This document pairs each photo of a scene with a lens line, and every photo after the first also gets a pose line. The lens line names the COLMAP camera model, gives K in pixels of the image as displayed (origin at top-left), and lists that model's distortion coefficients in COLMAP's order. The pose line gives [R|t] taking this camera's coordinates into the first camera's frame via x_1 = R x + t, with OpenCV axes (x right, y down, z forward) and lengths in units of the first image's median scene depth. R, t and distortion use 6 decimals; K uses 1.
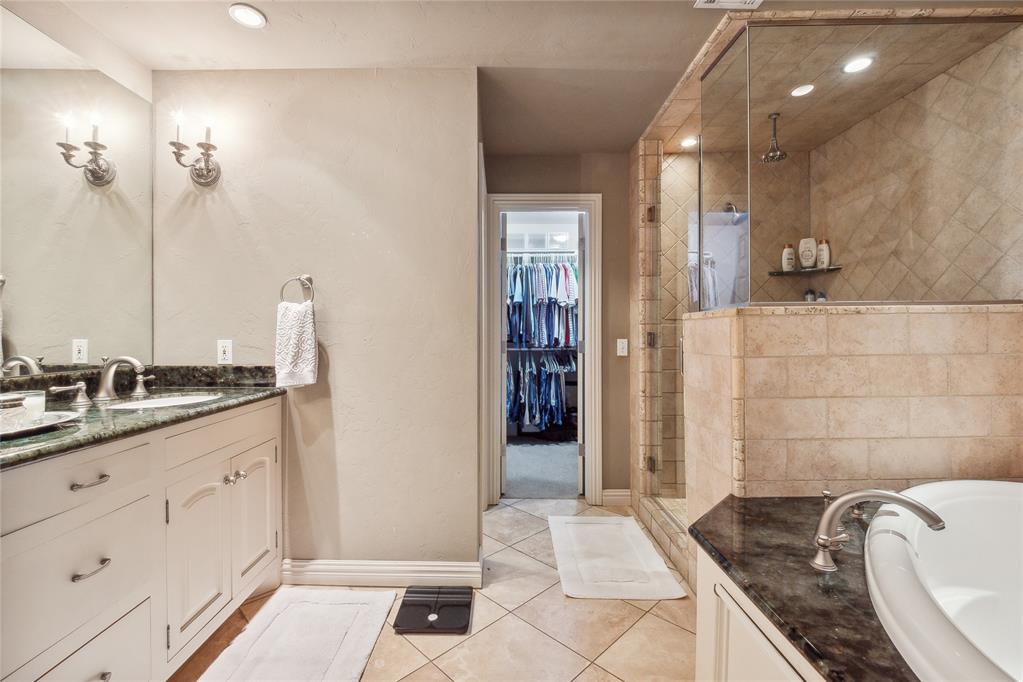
lens RADIAL K [[444.7, 0, 508.5], [0, 444.7, 334.5], [0, 0, 1]] dist [-0.002402, -0.000537]
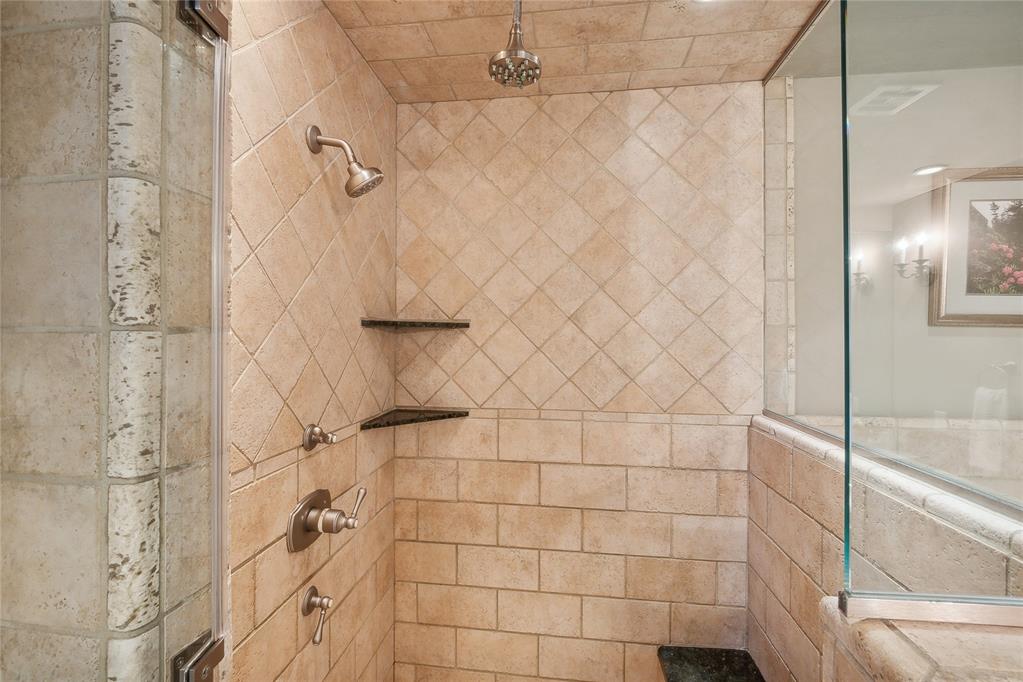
lens RADIAL K [[444.7, 0, 508.5], [0, 444.7, 334.5], [0, 0, 1]] dist [-0.002402, -0.000537]
pose [[0.134365, 0.006644, 0.990910, 0.218514], [-0.004642, 0.999971, -0.006076, -0.175615], [-0.990921, -0.003783, 0.134392, 1.122919]]
